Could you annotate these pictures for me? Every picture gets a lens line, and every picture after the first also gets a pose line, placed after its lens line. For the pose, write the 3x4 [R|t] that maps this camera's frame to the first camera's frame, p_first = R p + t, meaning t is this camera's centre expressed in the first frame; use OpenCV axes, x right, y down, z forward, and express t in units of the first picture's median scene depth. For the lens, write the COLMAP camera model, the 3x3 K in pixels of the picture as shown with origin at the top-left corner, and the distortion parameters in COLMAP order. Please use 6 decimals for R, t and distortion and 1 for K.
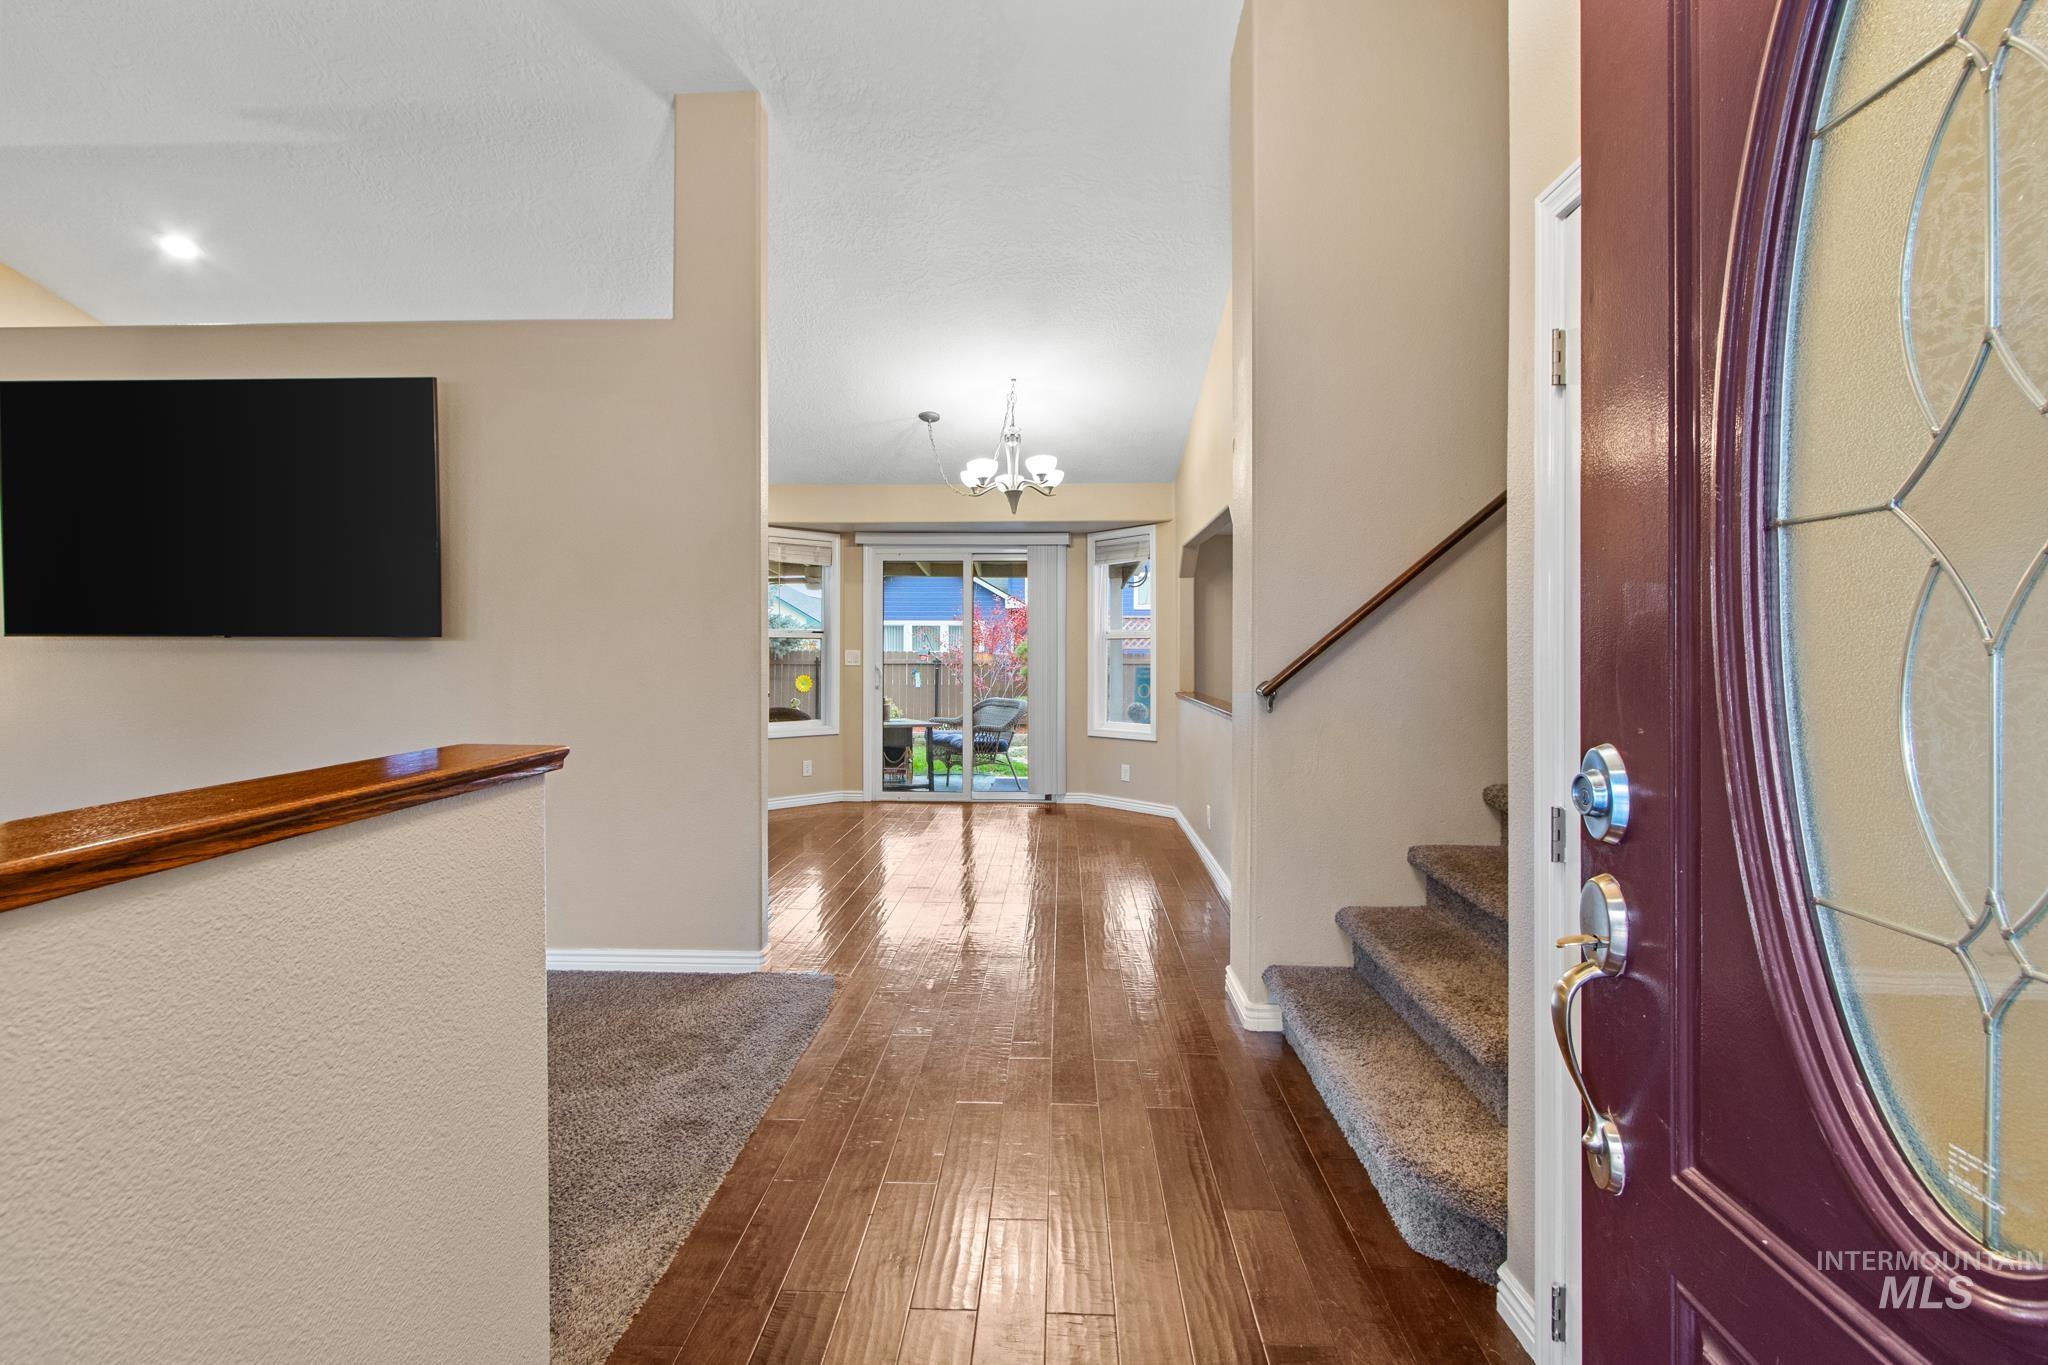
lens RADIAL K [[954.0, 0, 1025.0], [0, 954.0, 645.2], [0, 0, 1]] dist [0.000445, -0.000948]
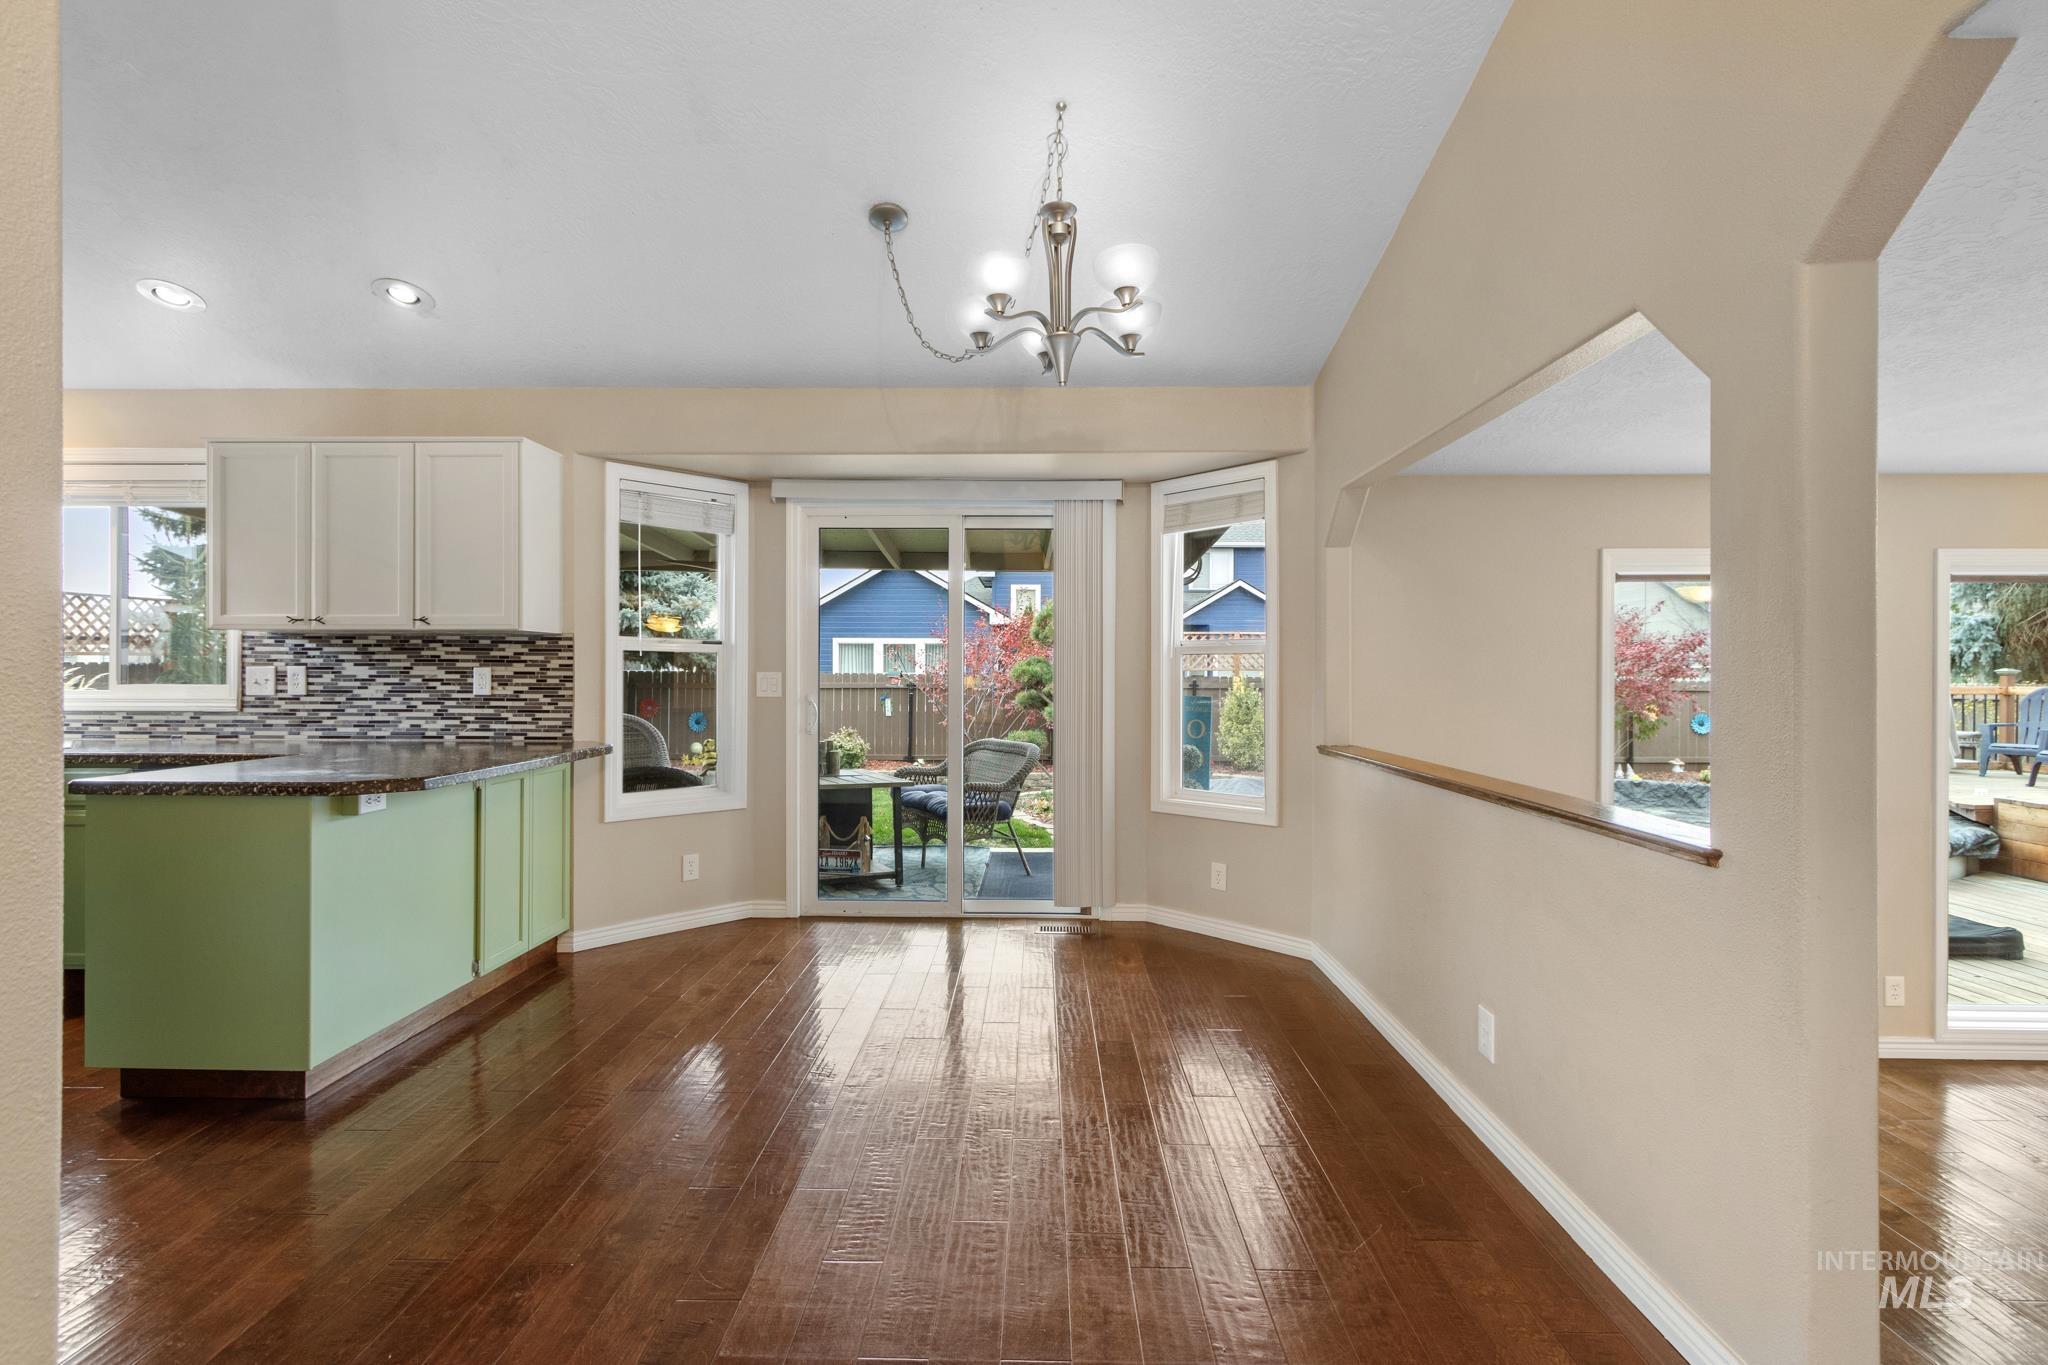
lens RADIAL K [[954.0, 0, 1028.6], [0, 954.0, 681.3], [0, 0, 1]] dist [0.000445, -0.000948]
pose [[0.999603, 0.000640, 0.028168, -0.025147], [-0.001059, 0.999889, 0.014890, 0.001540], [-0.028155, -0.014914, 0.999492, 0.315337]]
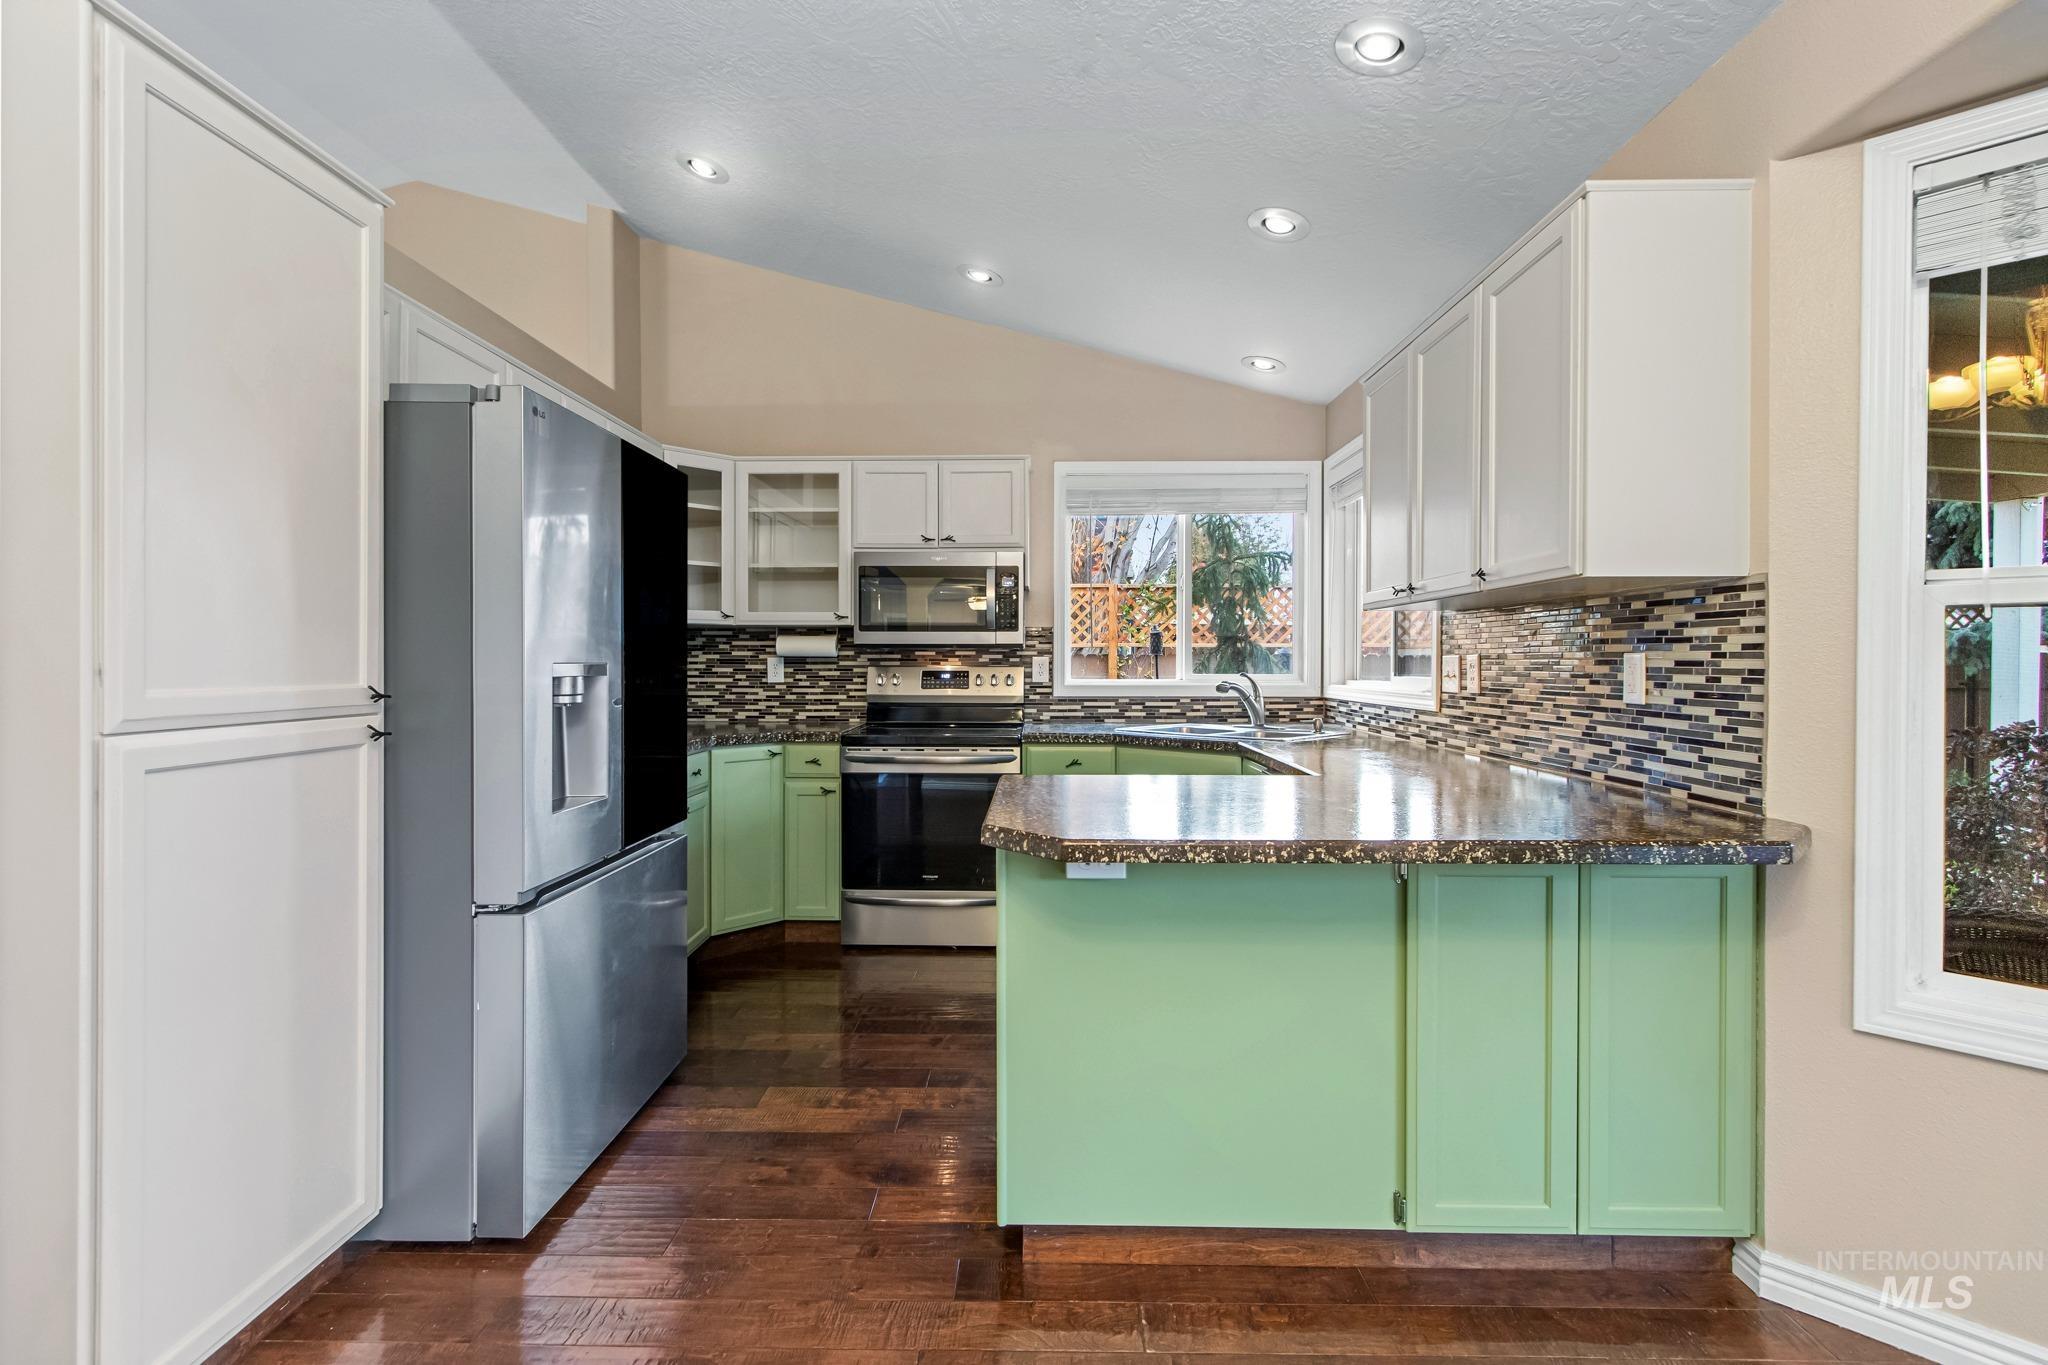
lens RADIAL K [[954.0, 0, 1032.9], [0, 954.0, 669.4], [0, 0, 1]] dist [0.000445, -0.000948]
pose [[0.019818, 0.006972, -0.999779, -0.031660], [0.000979, 0.999975, 0.006992, 0.004322], [0.999803, -0.001118, 0.019811, 0.612299]]
